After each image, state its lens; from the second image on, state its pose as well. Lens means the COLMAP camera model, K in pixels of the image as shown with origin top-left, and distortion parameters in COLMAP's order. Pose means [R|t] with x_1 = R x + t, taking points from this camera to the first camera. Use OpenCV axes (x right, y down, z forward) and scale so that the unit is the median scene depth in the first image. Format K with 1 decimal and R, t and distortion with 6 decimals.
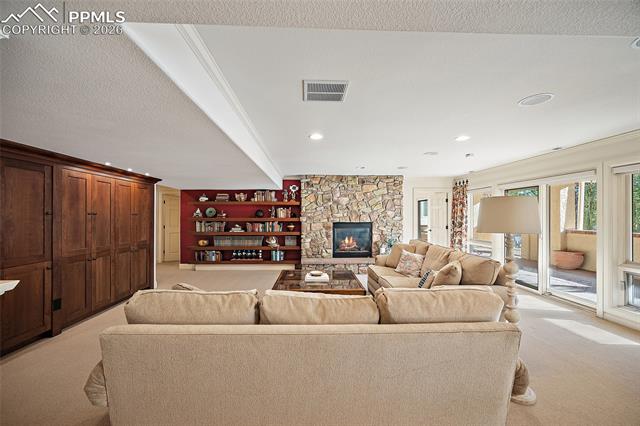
lens RADIAL K [[251.5, 0, 315.1], [0, 251.5, 214.7], [0, 0, 1]] dist [-0.002282, 0.000128]
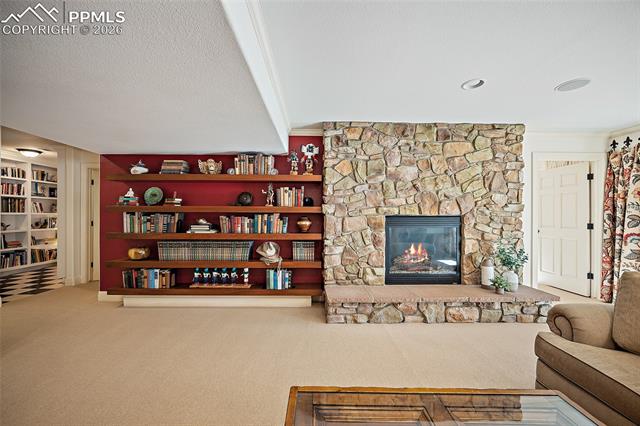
lens RADIAL K [[251.5, 0, 315.1], [0, 251.5, 214.7], [0, 0, 1]] dist [-0.002282, 0.000128]
pose [[0.999506, 0.003192, -0.031255, -0.057692], [-0.002947, 0.999965, 0.007881, 0.025272], [0.031279, -0.007785, 0.999480, 0.482760]]
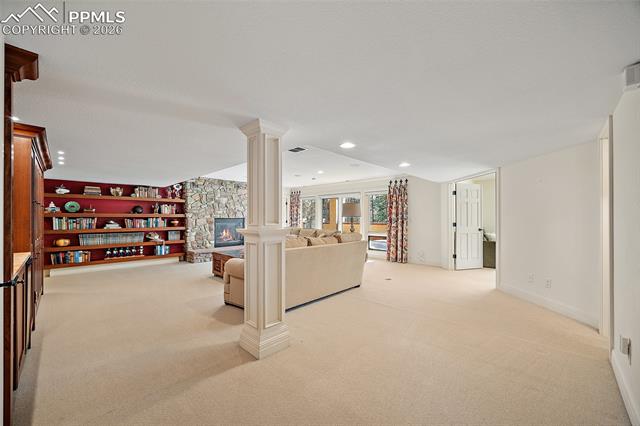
lens RADIAL K [[251.5, 0, 315.1], [0, 251.5, 214.7], [0, 0, 1]] dist [-0.002282, 0.000128]
pose [[0.722243, 0.006446, 0.691609, -0.412792], [-0.001191, 0.999967, -0.008077, 0.023118], [-0.691638, 0.005010, 0.722227, -0.199520]]
